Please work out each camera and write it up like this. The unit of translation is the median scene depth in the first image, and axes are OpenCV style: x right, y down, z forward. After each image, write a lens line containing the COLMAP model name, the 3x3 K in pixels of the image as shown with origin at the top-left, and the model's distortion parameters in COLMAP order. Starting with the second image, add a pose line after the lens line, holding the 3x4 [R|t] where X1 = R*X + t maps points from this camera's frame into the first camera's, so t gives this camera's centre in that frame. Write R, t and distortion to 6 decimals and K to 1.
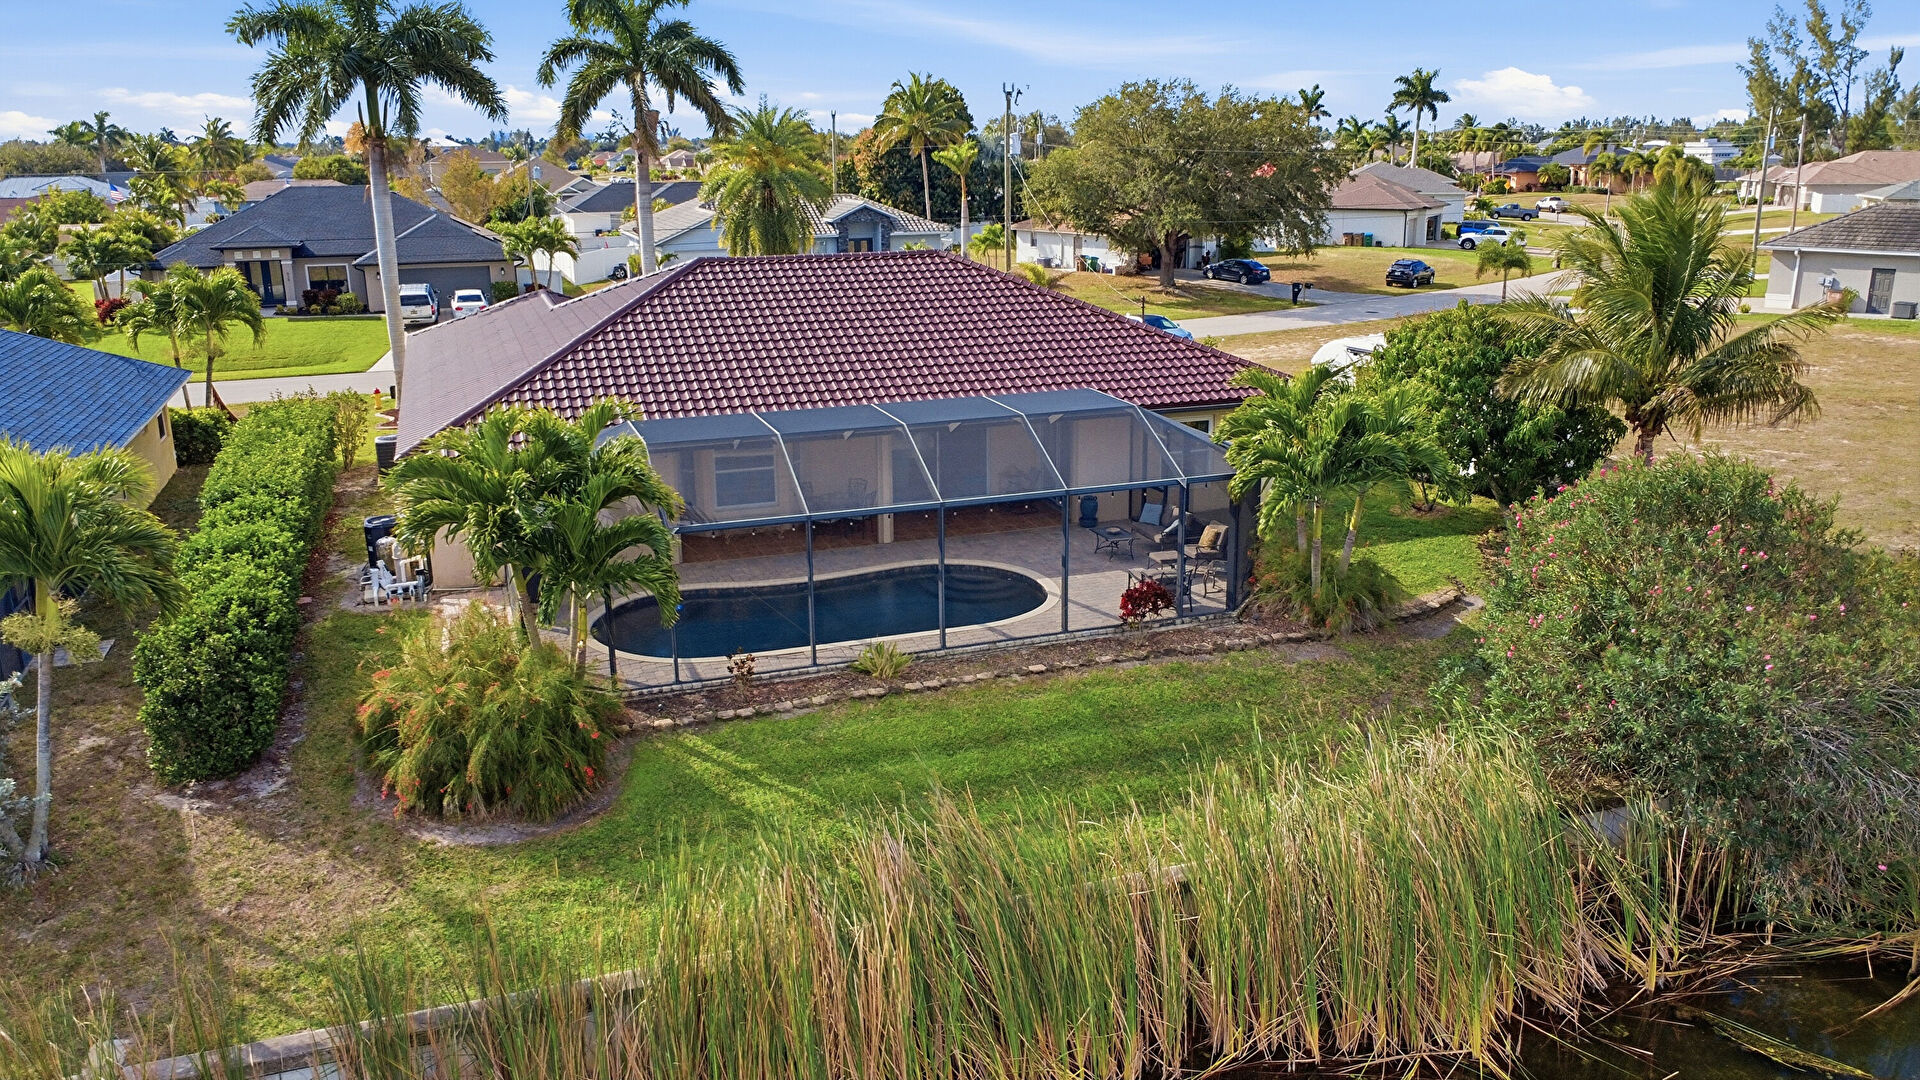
lens RADIAL K [[1429.2, 0, 956.0], [0, 1429.2, 531.6], [0, 0, 1]] dist [-0.001646, 0.000411]
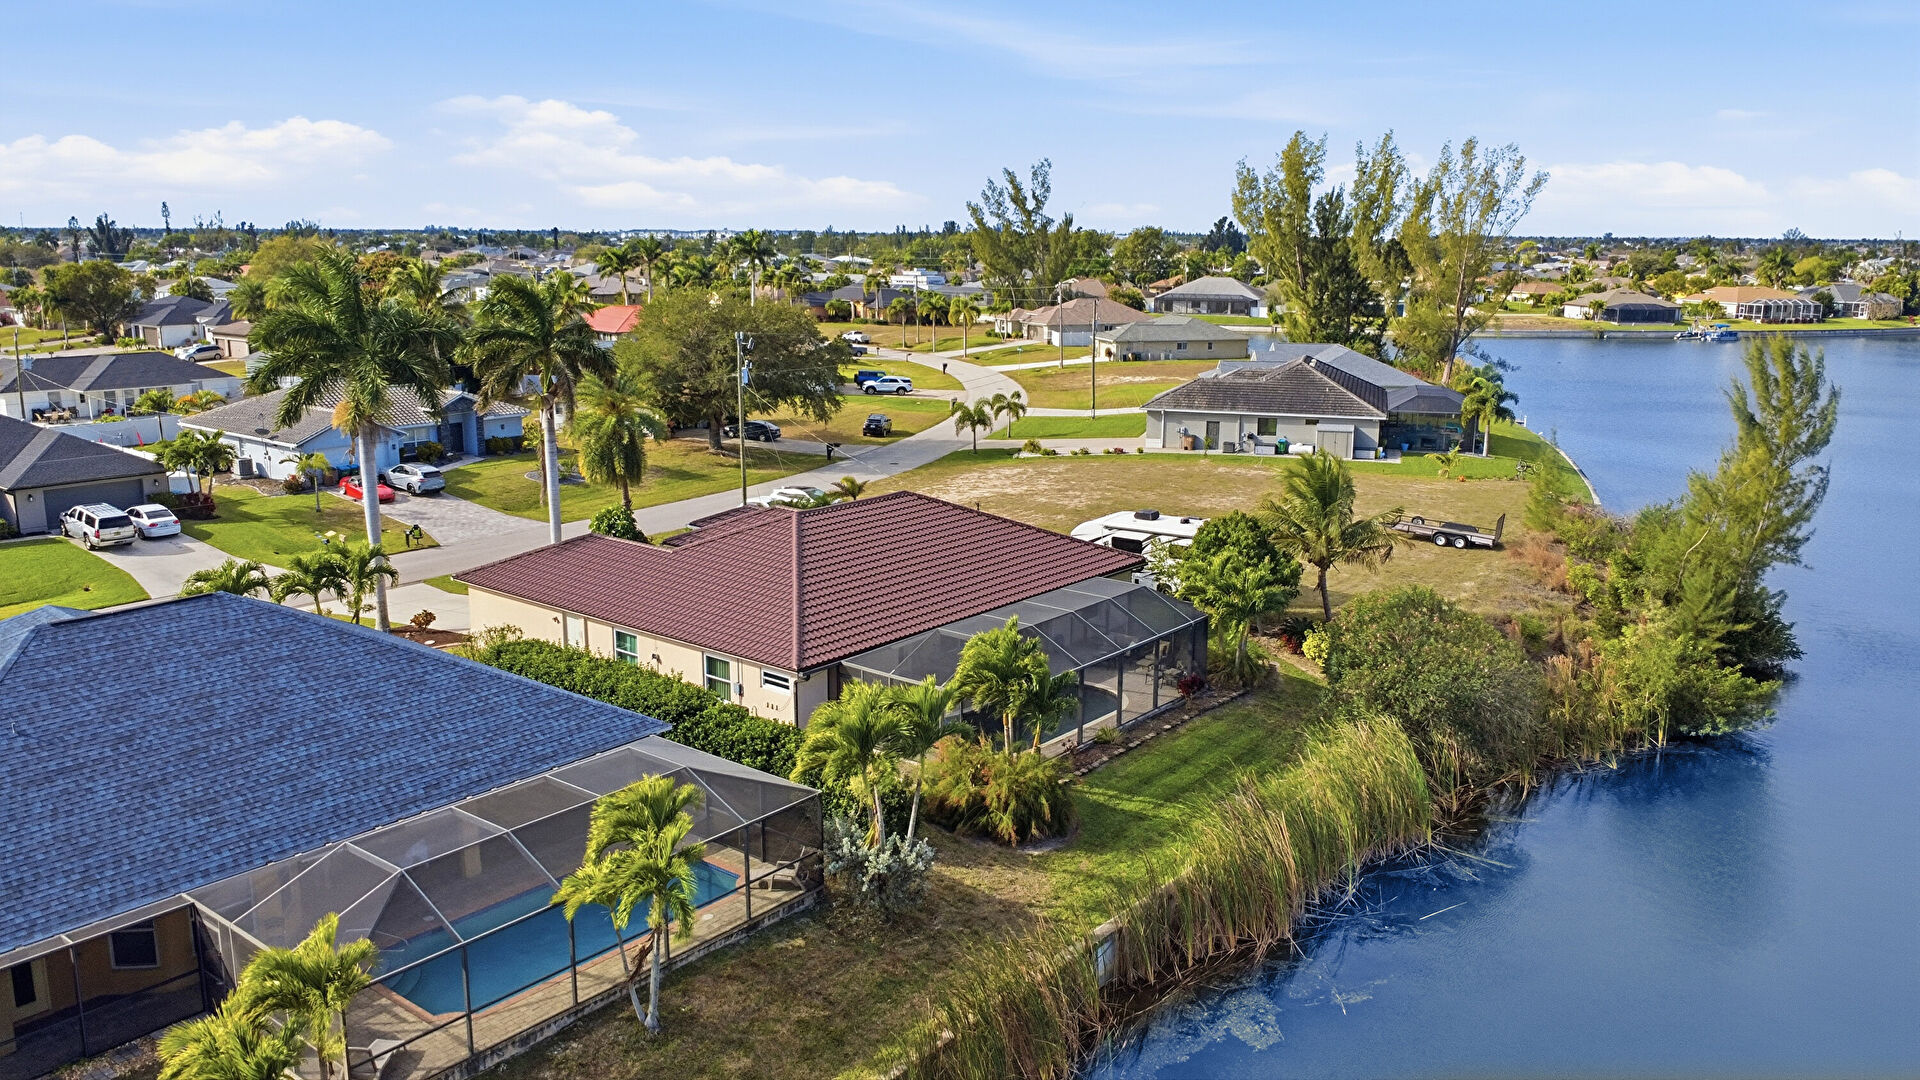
lens RADIAL K [[1429.2, 0, 956.0], [0, 1429.2, 531.6], [0, 0, 1]] dist [-0.001646, 0.000411]
pose [[0.853665, -0.093479, 0.512364, -0.181215], [0.125824, 0.991637, -0.028719, -0.023353], [-0.505395, 0.088984, 0.858288, -0.088579]]
